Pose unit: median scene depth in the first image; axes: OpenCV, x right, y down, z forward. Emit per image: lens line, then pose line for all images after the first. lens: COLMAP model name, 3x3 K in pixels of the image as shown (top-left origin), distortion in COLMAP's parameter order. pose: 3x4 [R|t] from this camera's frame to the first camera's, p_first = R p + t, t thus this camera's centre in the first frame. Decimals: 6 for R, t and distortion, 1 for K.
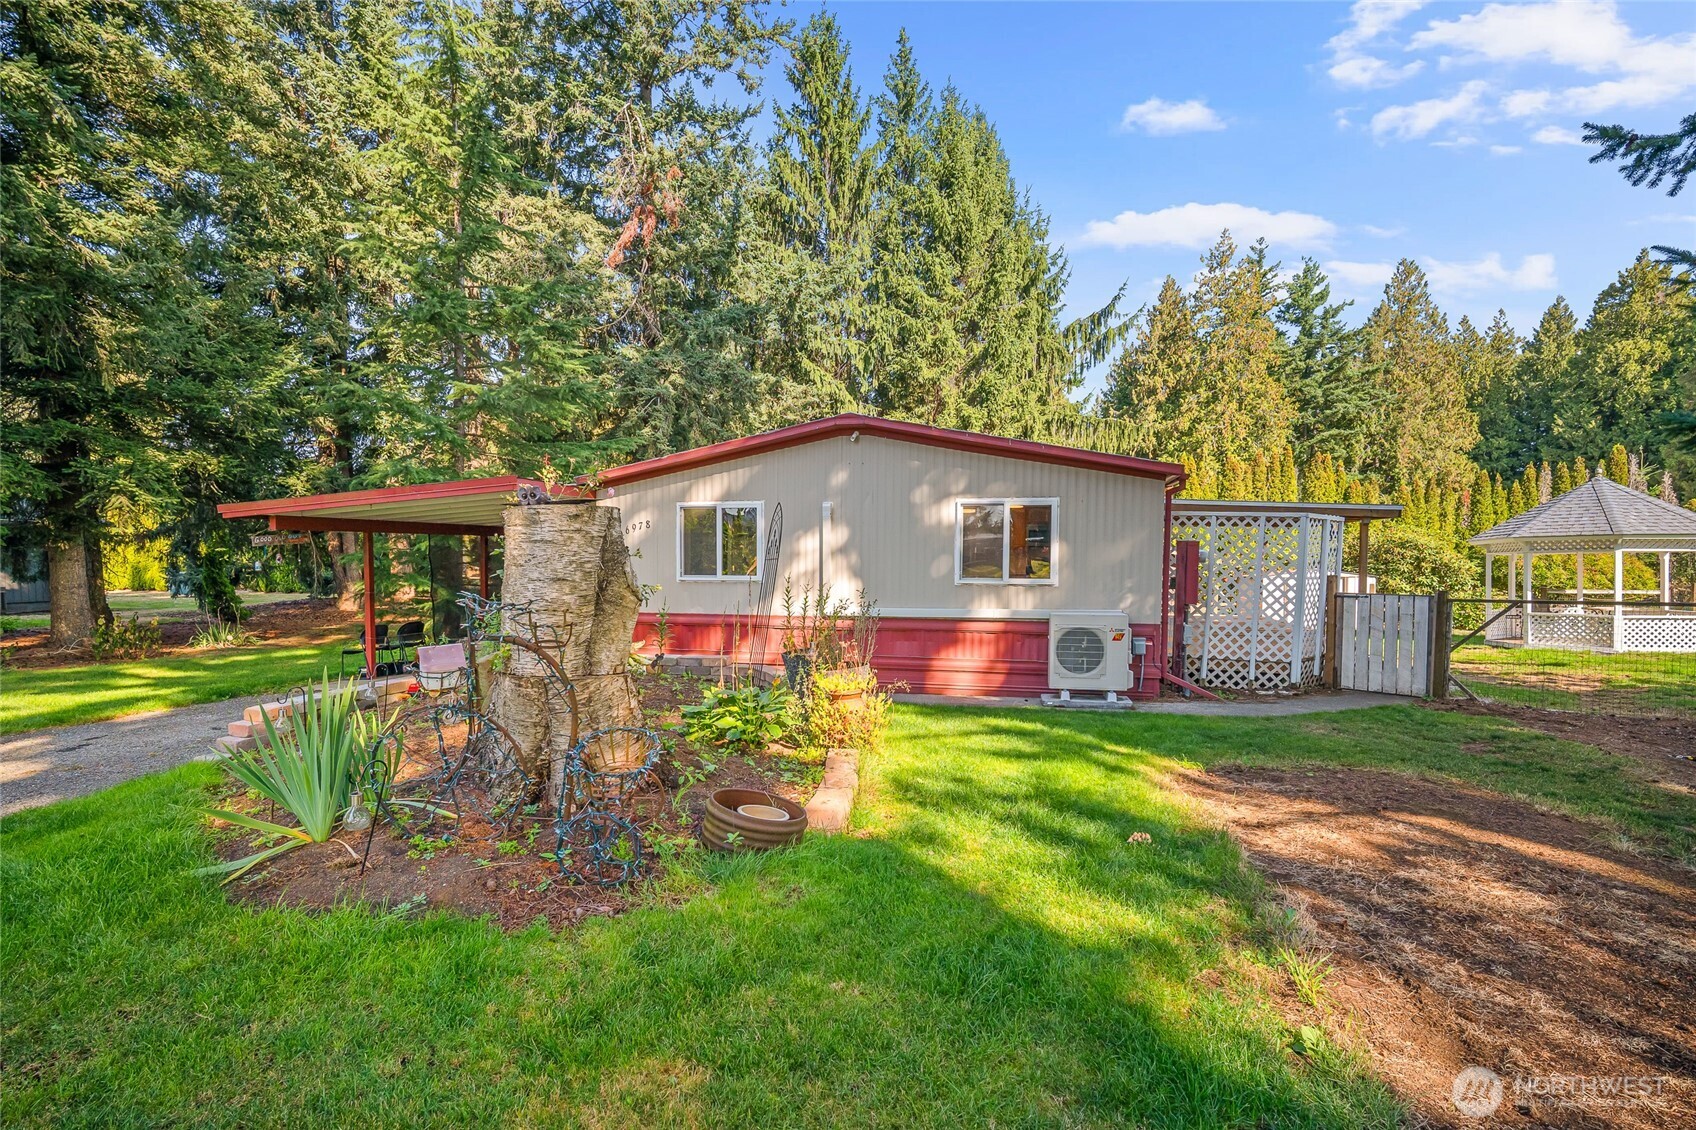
lens RADIAL K [[794.1, 0, 850.7], [0, 794.1, 590.6], [0, 0, 1]] dist [-0.011747, 0.005890]
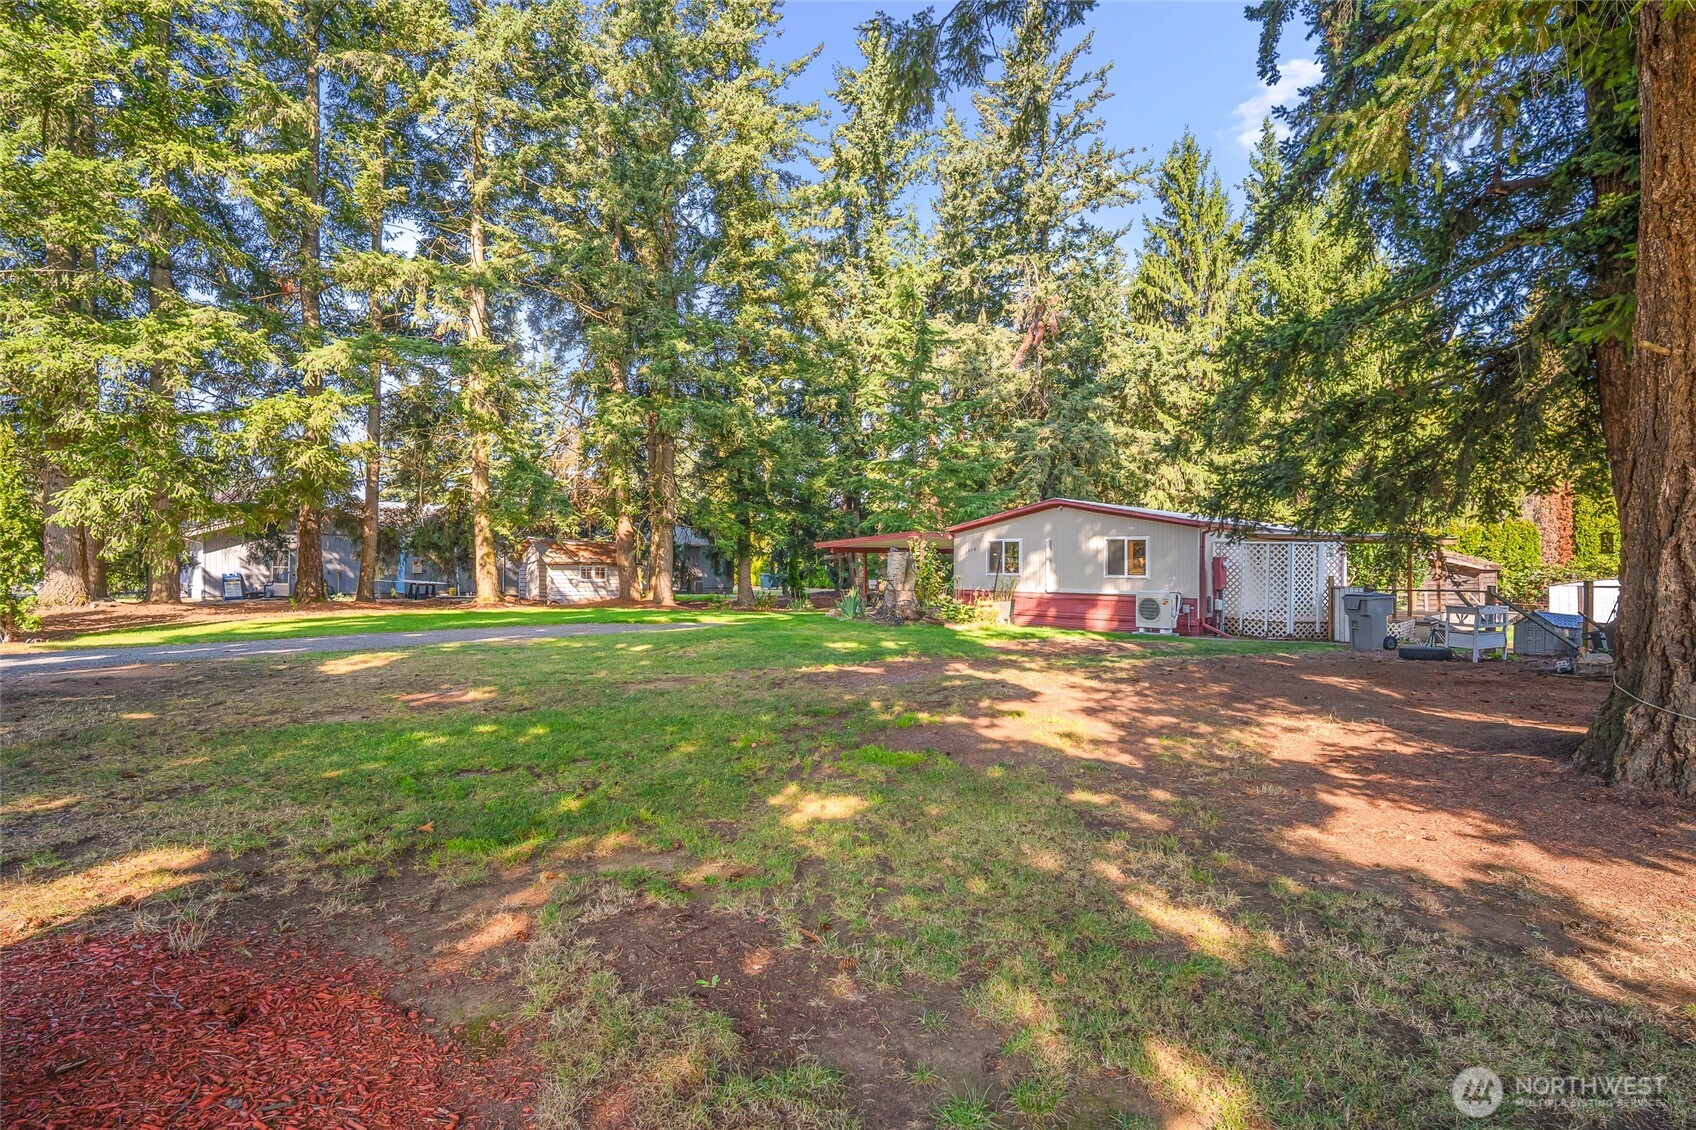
lens RADIAL K [[816.3, 0, 839.4], [0, 816.3, 553.4], [0, 0, 1]] dist [-0.016239, 0.000023]
pose [[0.832173, -0.003351, -0.554506, 0.263974], [-0.028368, 0.998415, -0.048606, 0.018333], [0.553790, 0.056179, 0.830759, -0.414686]]
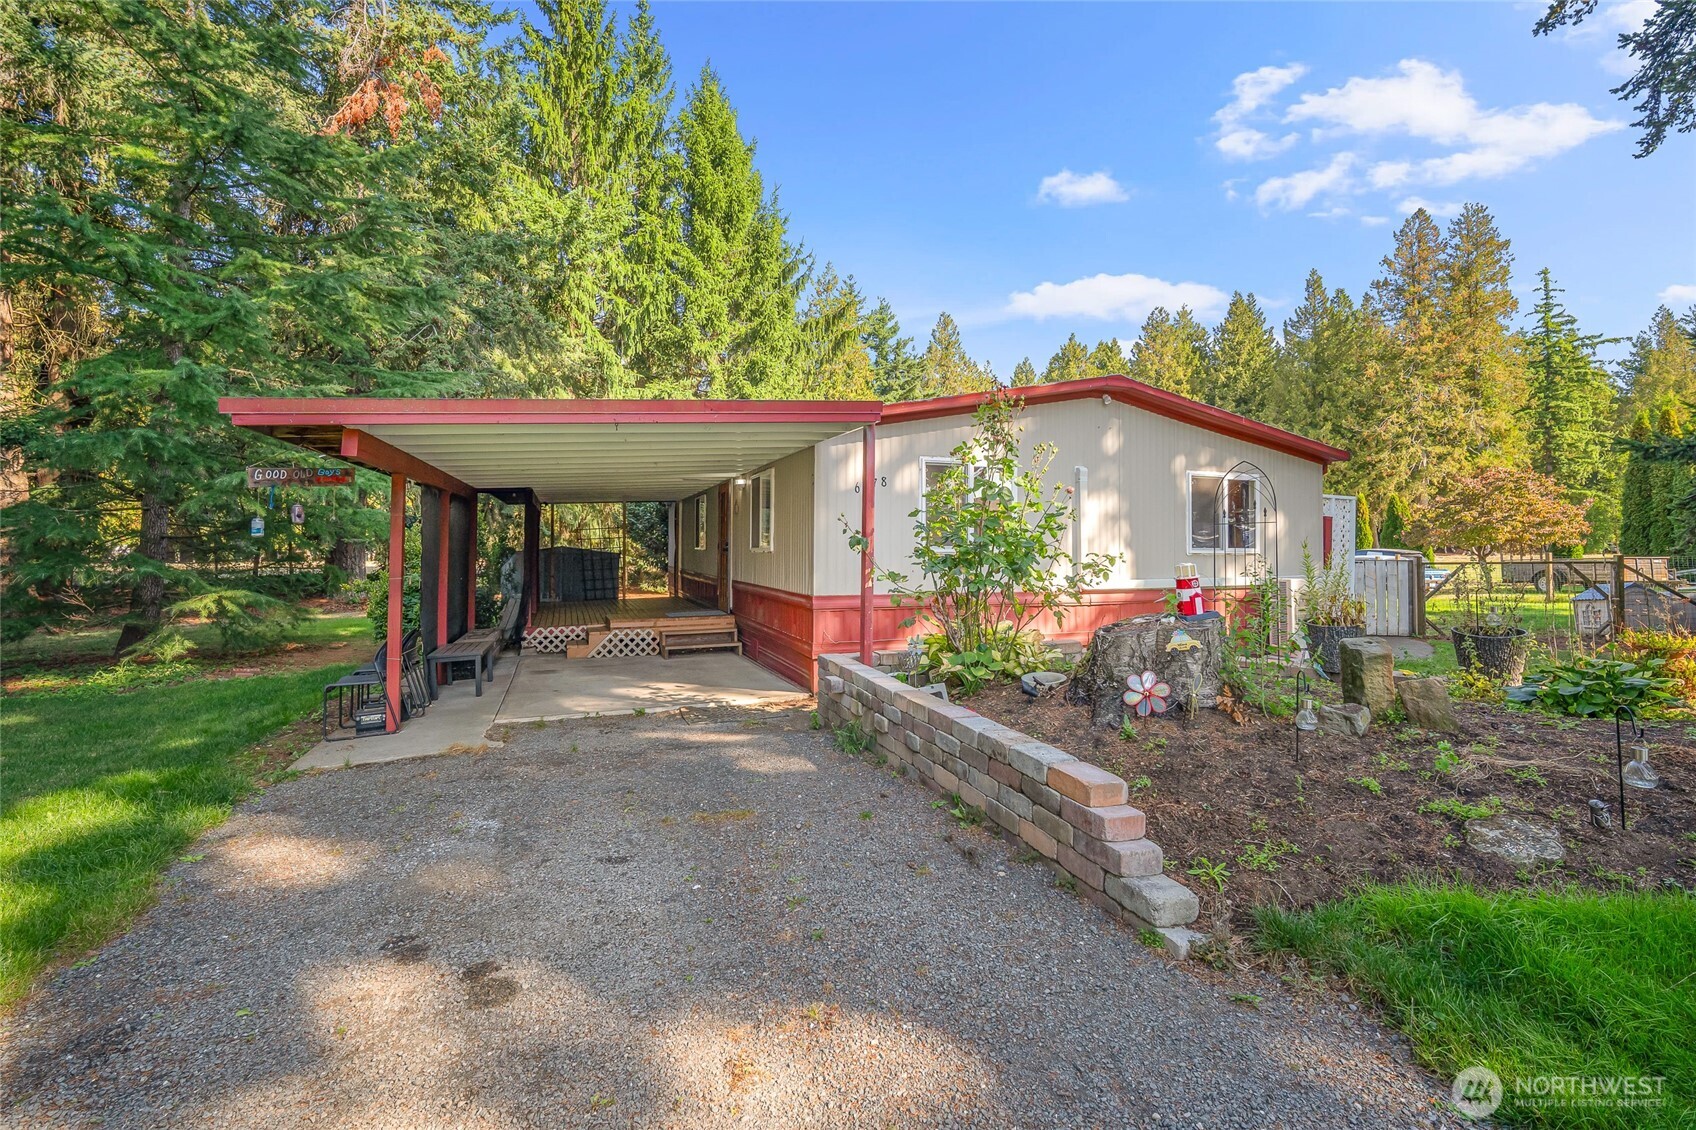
lens RADIAL K [[764.3, 0, 855.0], [0, 764.3, 518.6], [0, 0, 1]] dist [-0.013538, 0.006378]
pose [[0.836606, 0.022786, 0.547331, -0.278026], [0.016440, 0.997640, -0.066663, 0.001986], [-0.547558, 0.064769, 0.834257, 0.149392]]
